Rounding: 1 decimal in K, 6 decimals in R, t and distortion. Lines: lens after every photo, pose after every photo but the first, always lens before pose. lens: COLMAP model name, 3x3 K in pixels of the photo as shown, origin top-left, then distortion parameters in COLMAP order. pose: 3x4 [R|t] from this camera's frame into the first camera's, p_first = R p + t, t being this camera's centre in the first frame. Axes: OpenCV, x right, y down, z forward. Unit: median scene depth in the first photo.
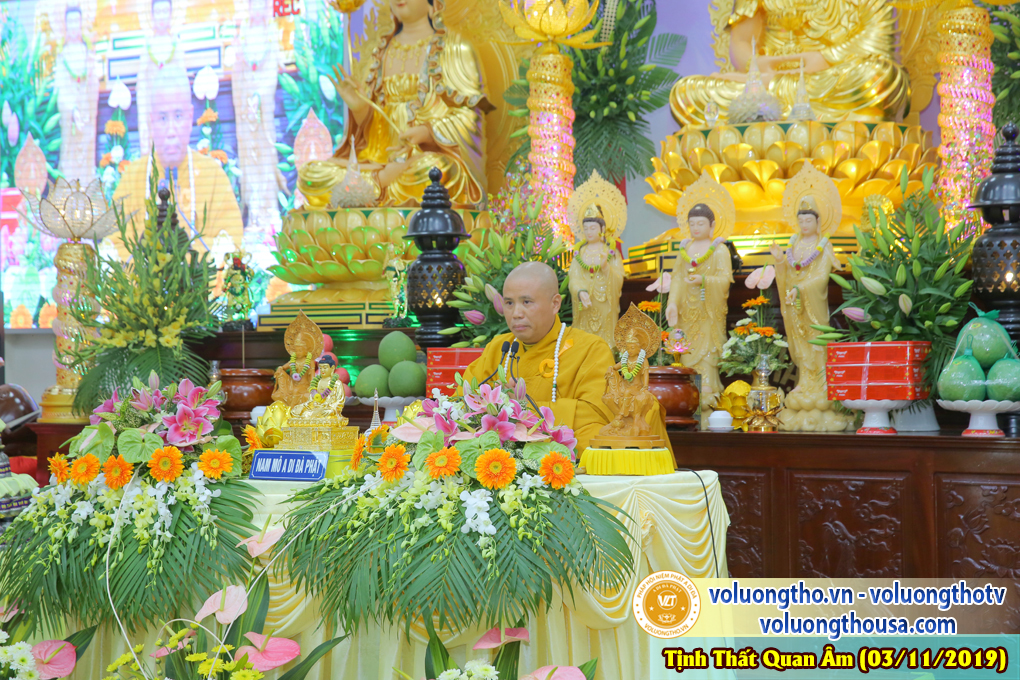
lens RADIAL K [[1883.2, 0, 504.0], [0, 1883.2, 340.9], [0, 0, 1]] dist [0.173539, 0.000000]
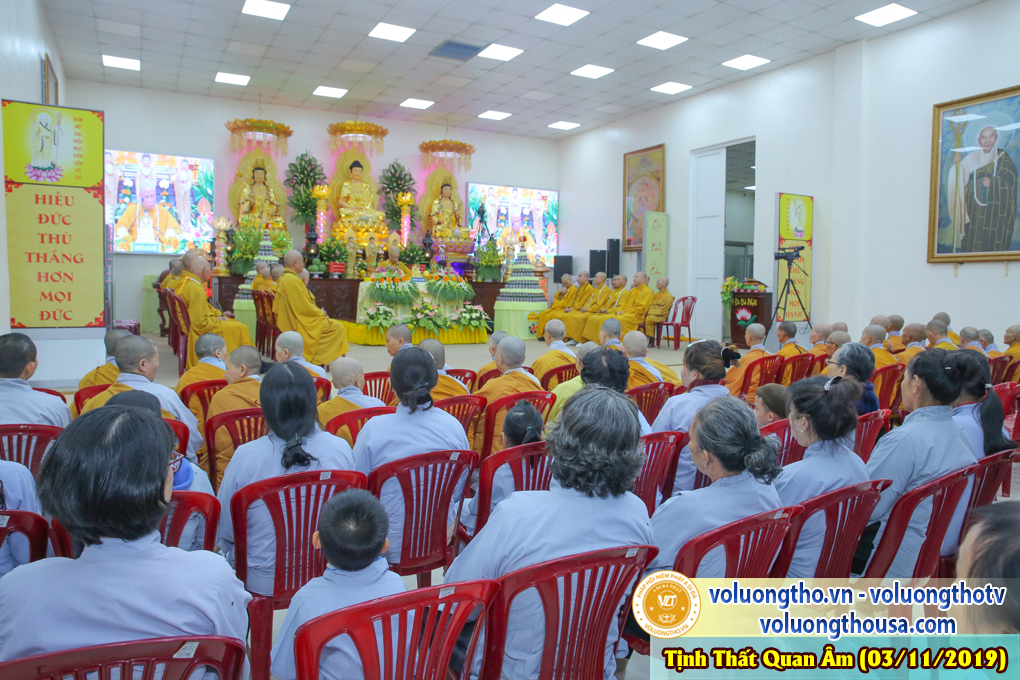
lens RADIAL K [[695.7, 0, 511.2], [0, 695.7, 338.1], [0, 0, 1]] dist [-0.107912, 0.084833]
pose [[0.506325, -0.041929, 0.861323, -1.355868], [-0.033544, 0.997104, 0.068258, 0.062727], [-0.861690, -0.063453, 0.503452, -0.311672]]
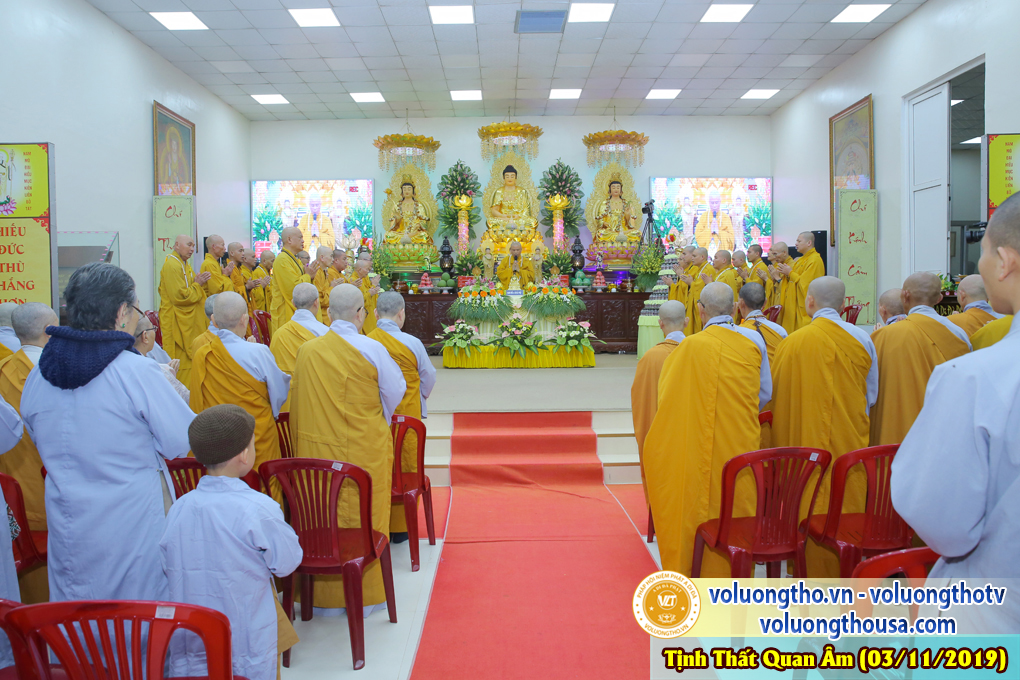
lens RADIAL K [[695.7, 0, 505.2], [0, 695.7, 342.0], [0, 0, 1]] dist [-0.107912, 0.084833]
pose [[0.859594, -0.029163, 0.510145, -0.808034], [-0.004969, 0.997846, 0.065415, 0.052579], [-0.510953, -0.058765, 0.857597, -0.502179]]
